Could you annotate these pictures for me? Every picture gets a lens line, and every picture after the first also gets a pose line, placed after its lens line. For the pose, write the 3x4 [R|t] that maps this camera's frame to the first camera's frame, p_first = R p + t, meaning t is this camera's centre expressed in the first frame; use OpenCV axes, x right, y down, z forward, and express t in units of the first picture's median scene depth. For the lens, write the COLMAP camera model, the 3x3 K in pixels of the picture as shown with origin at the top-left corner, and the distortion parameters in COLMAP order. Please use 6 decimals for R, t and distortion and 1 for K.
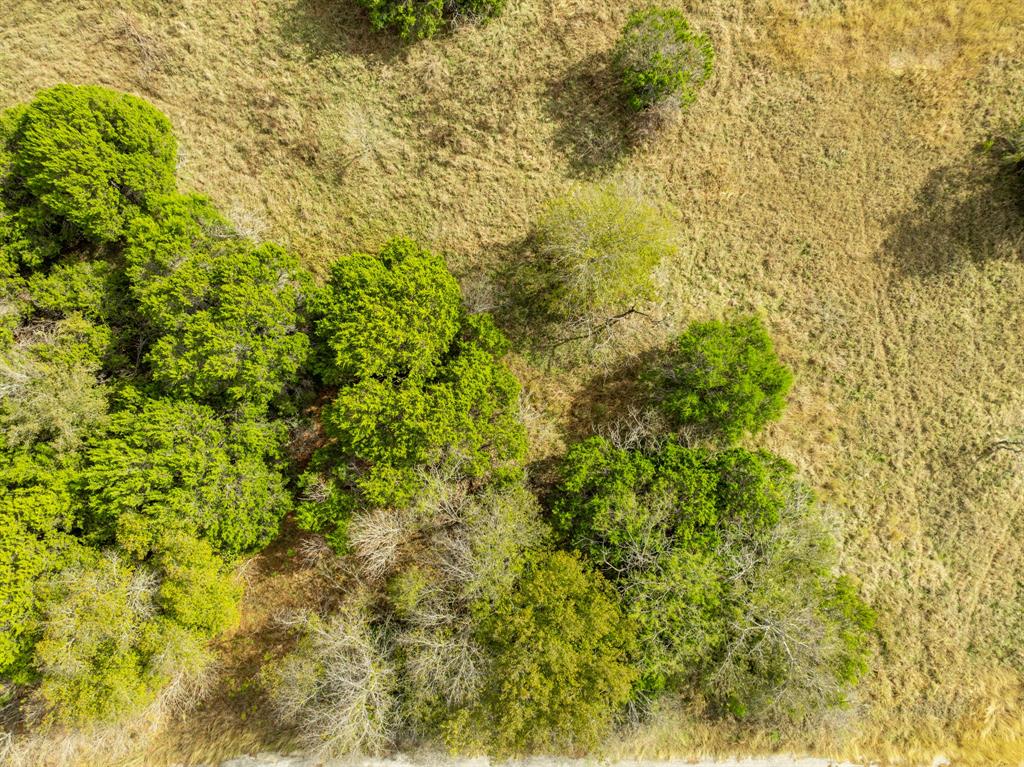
lens RADIAL K [[699.1, 0, 512.0], [0, 699.1, 383.5], [0, 0, 1]] dist [-0.010786, 0.006841]
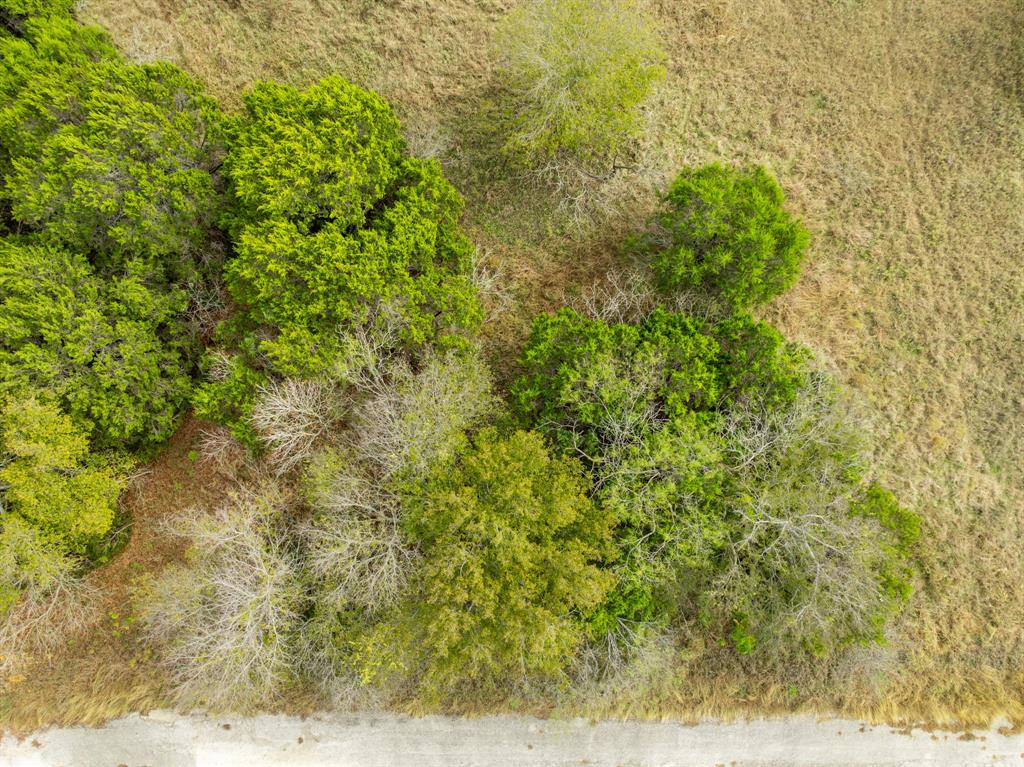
lens RADIAL K [[699.1, 0, 512.0], [0, 699.1, 383.5], [0, 0, 1]] dist [-0.010786, 0.006841]
pose [[0.999989, 0.003218, -0.003440, 0.054750], [-0.003356, 0.999158, -0.040895, 0.183087], [0.003305, 0.040906, 0.999158, 0.180102]]
